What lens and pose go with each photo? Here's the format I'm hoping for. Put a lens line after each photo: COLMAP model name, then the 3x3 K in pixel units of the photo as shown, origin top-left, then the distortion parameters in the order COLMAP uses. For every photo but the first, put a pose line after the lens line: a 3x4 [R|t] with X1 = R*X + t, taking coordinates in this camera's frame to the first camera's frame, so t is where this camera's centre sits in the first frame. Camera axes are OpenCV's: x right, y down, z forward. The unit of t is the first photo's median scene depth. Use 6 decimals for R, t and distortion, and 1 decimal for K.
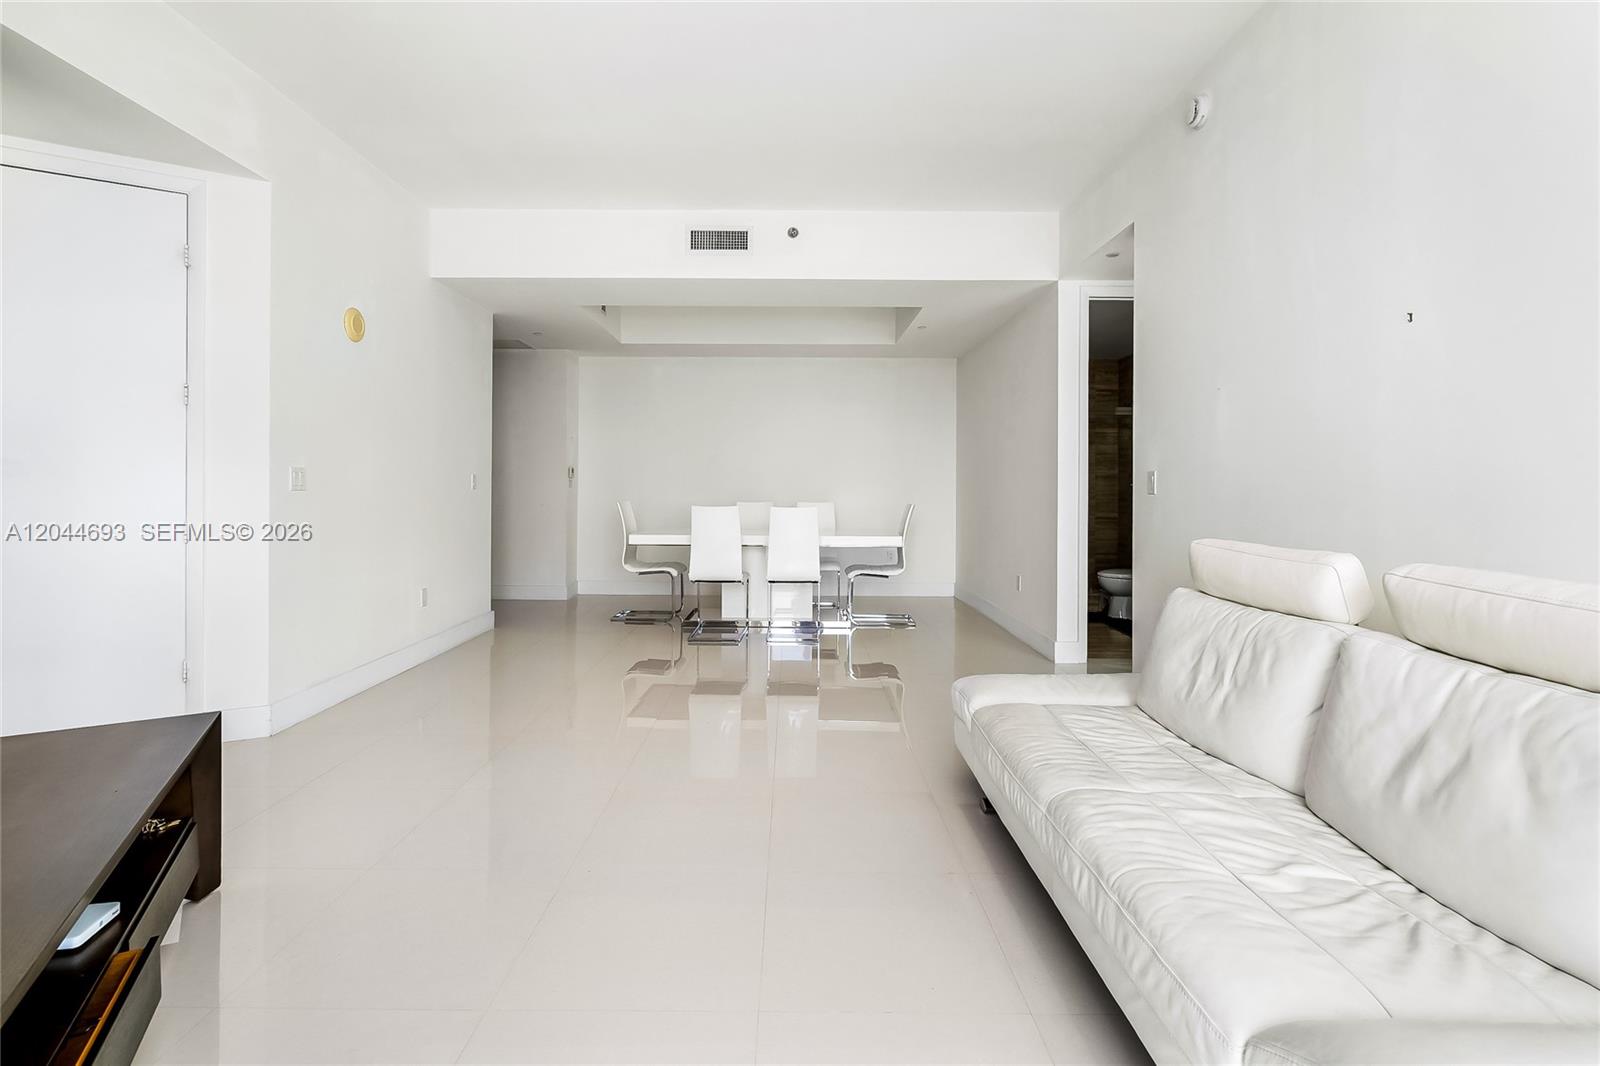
lens RADIAL K [[745.3, 0, 807.6], [0, 745.3, 503.5], [0, 0, 1]] dist [-0.007802, 0.005064]
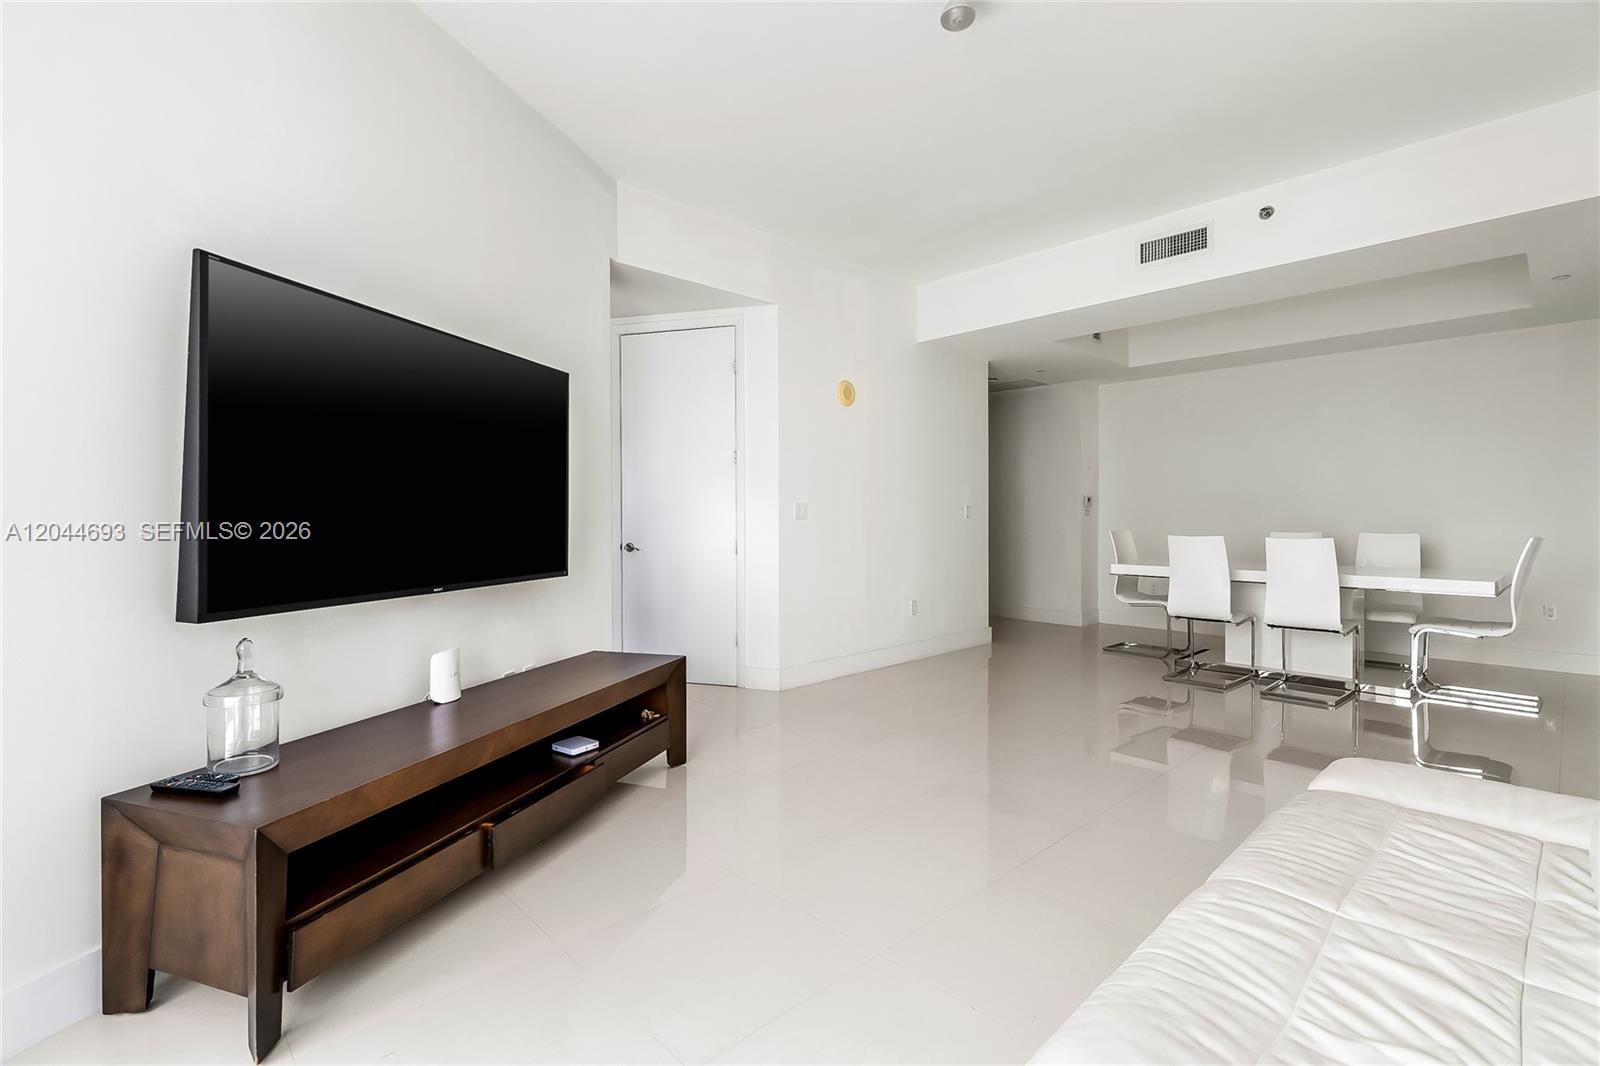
lens RADIAL K [[745.3, 0, 797.3], [0, 745.3, 547.0], [0, 0, 1]] dist [-0.007802, 0.005064]
pose [[0.680457, 0.024685, -0.732372, 0.291700], [-0.010747, 0.999661, 0.023709, 0.000859], [0.732710, -0.008262, 0.680491, 0.039845]]
